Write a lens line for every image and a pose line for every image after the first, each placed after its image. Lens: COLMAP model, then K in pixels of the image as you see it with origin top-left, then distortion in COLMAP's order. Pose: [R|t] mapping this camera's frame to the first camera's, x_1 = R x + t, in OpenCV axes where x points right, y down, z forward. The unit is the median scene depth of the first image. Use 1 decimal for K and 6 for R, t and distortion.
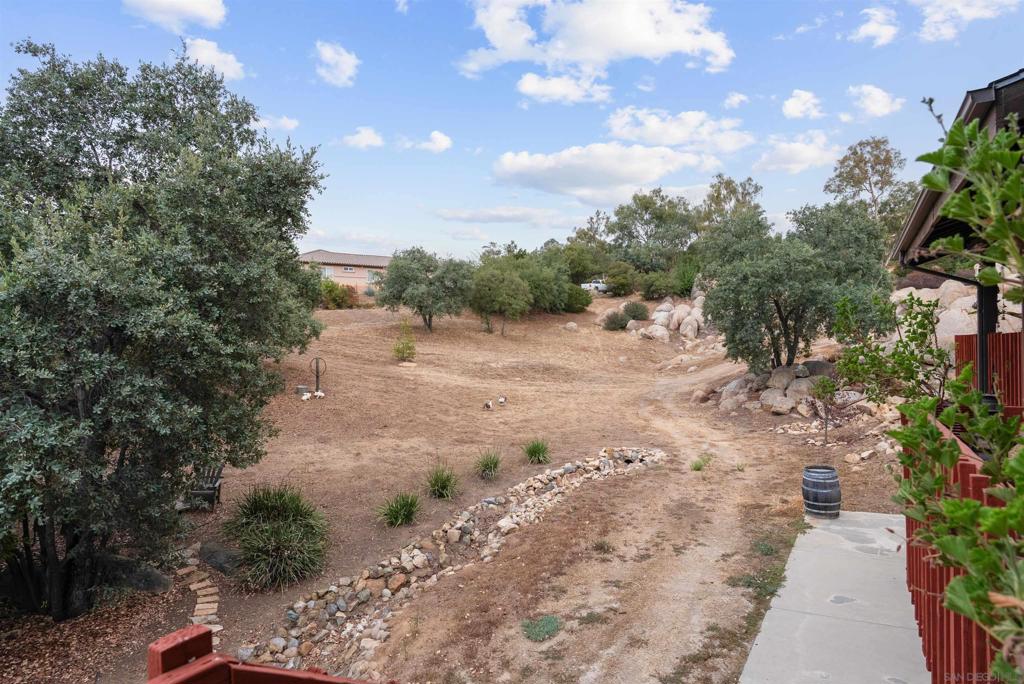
lens RADIAL K [[558.7, 0, 513.9], [0, 558.7, 341.9], [0, 0, 1]] dist [-0.033065, 0.013770]
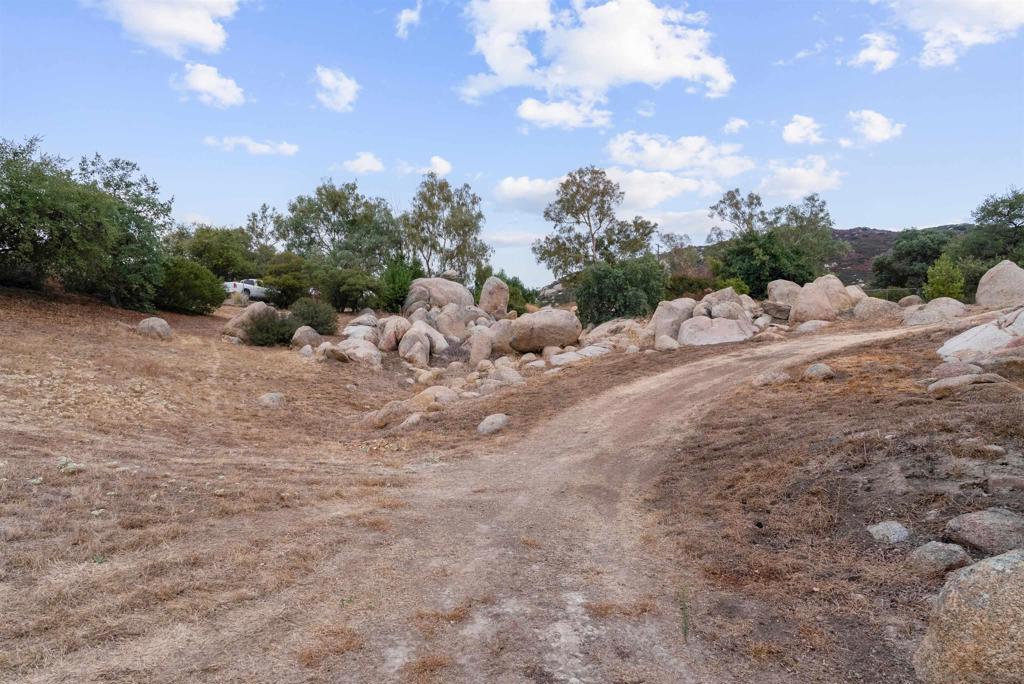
lens RADIAL K [[558.7, 0, 513.9], [0, 558.7, 341.9], [0, 0, 1]] dist [-0.033065, 0.013770]
pose [[0.846391, 0.057973, 0.529398, 0.070945], [-0.002261, 0.994440, -0.105284, 0.016219], [-0.532558, 0.087914, 0.841815, 0.319574]]
